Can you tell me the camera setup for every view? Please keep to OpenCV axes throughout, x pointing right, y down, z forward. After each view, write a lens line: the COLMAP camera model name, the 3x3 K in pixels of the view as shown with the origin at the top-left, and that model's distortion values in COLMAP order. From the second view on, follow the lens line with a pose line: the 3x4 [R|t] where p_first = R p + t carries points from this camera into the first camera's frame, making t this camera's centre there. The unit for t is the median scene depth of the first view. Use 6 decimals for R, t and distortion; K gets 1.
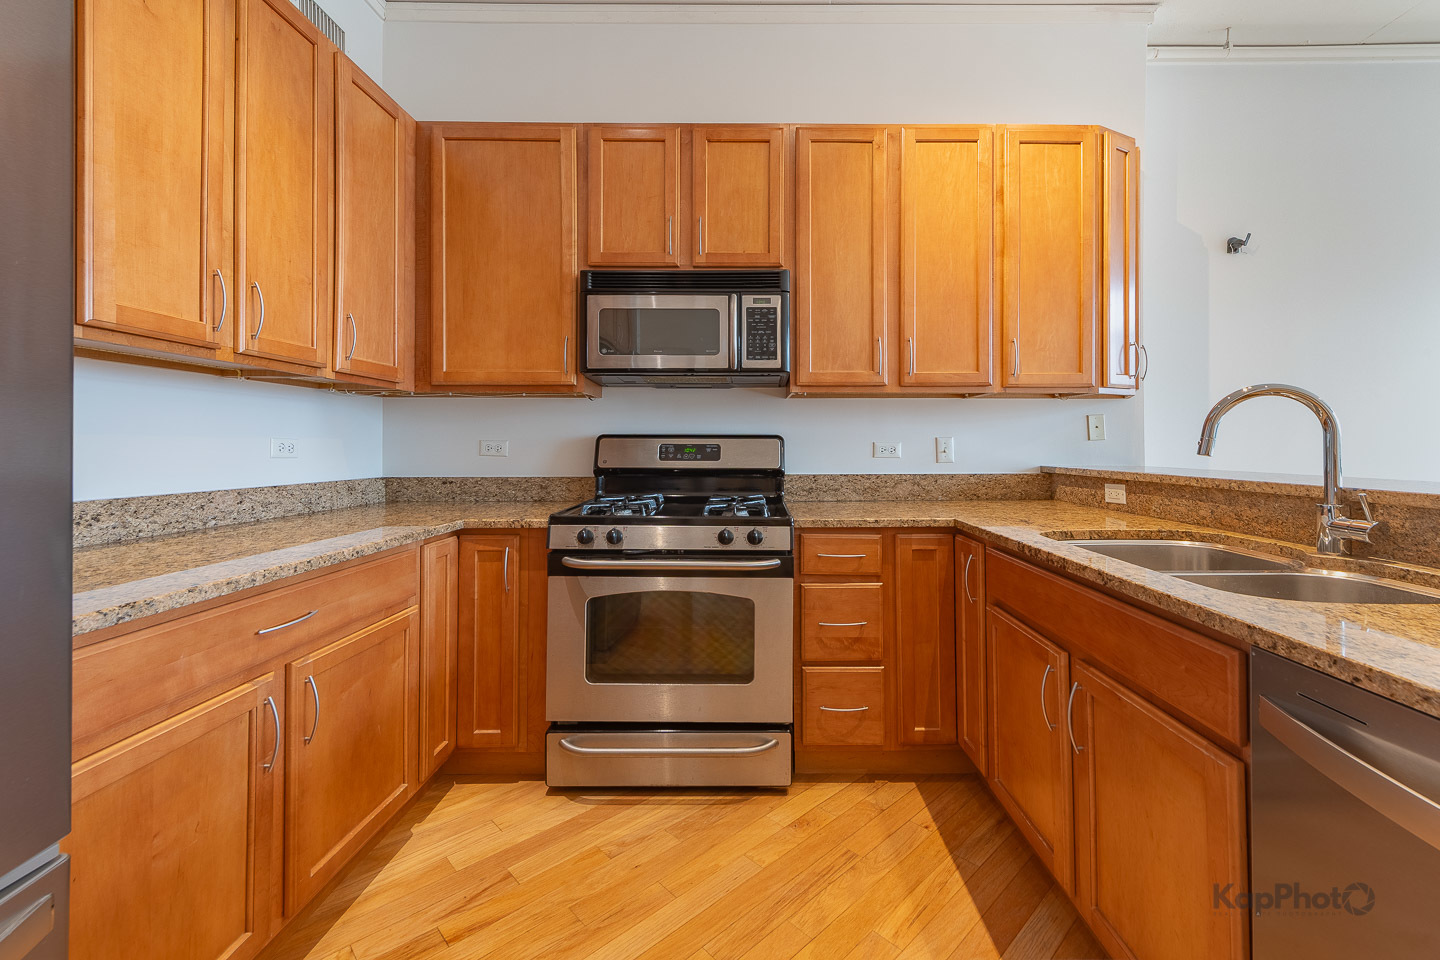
lens RADIAL K [[517.6, 0, 726.6], [0, 517.6, 442.7], [0, 0, 1]] dist [0.014226, -0.000306]
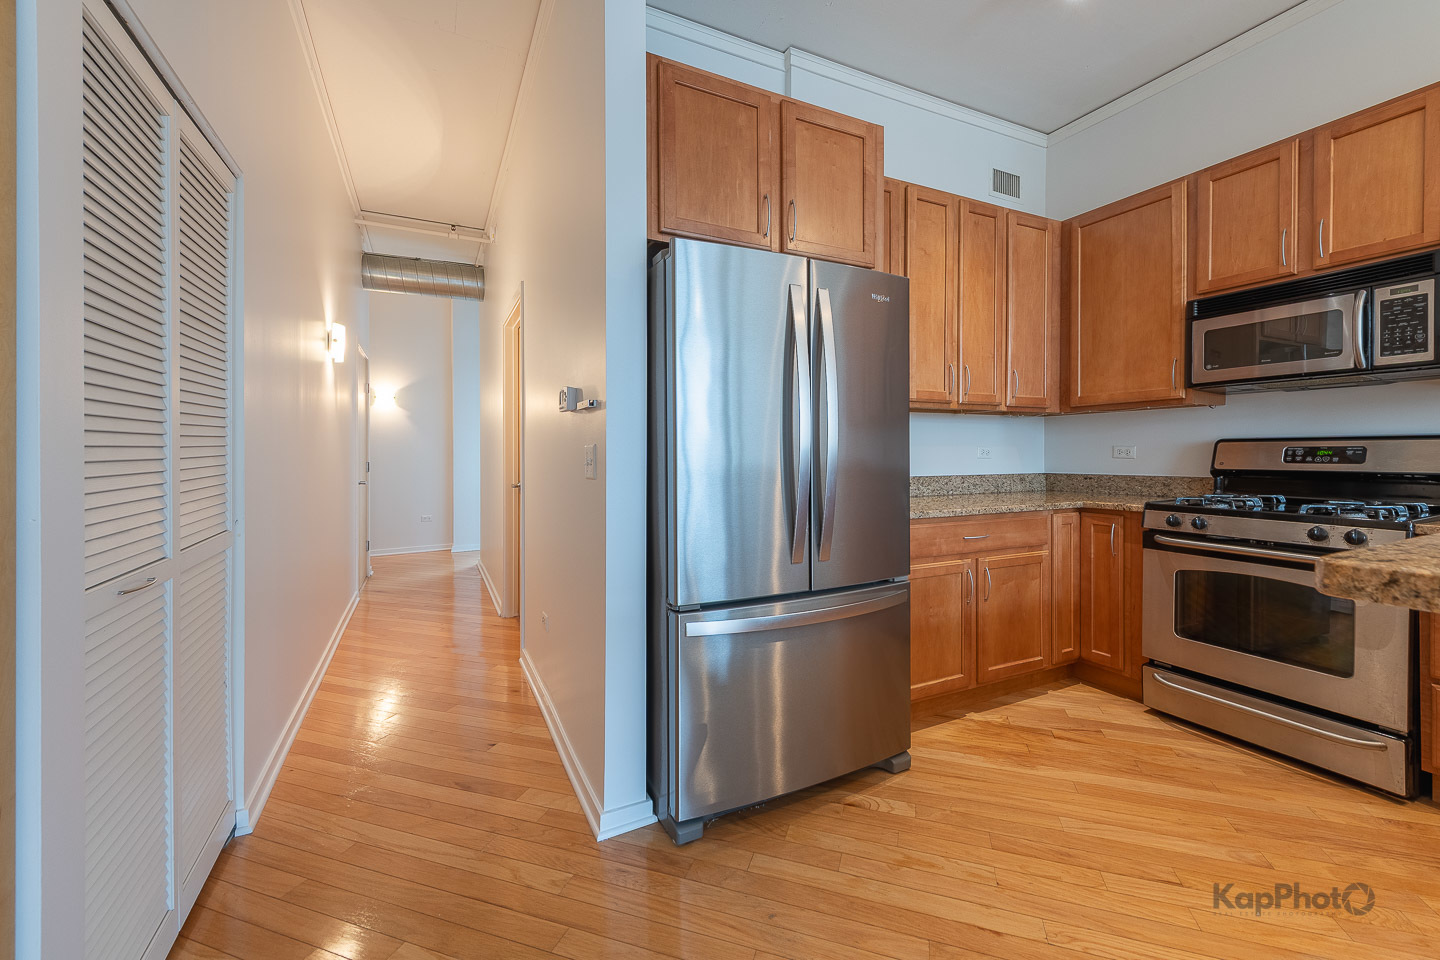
lens RADIAL K [[599.2, 0, 675.8], [0, 599.2, 458.3], [0, 0, 1]] dist [0.000622, -0.000380]
pose [[0.332387, 0.004199, -0.943134, 0.645414], [0.010214, 0.999915, 0.008051, 0.003426], [0.943088, -0.012309, 0.332316, -0.580221]]
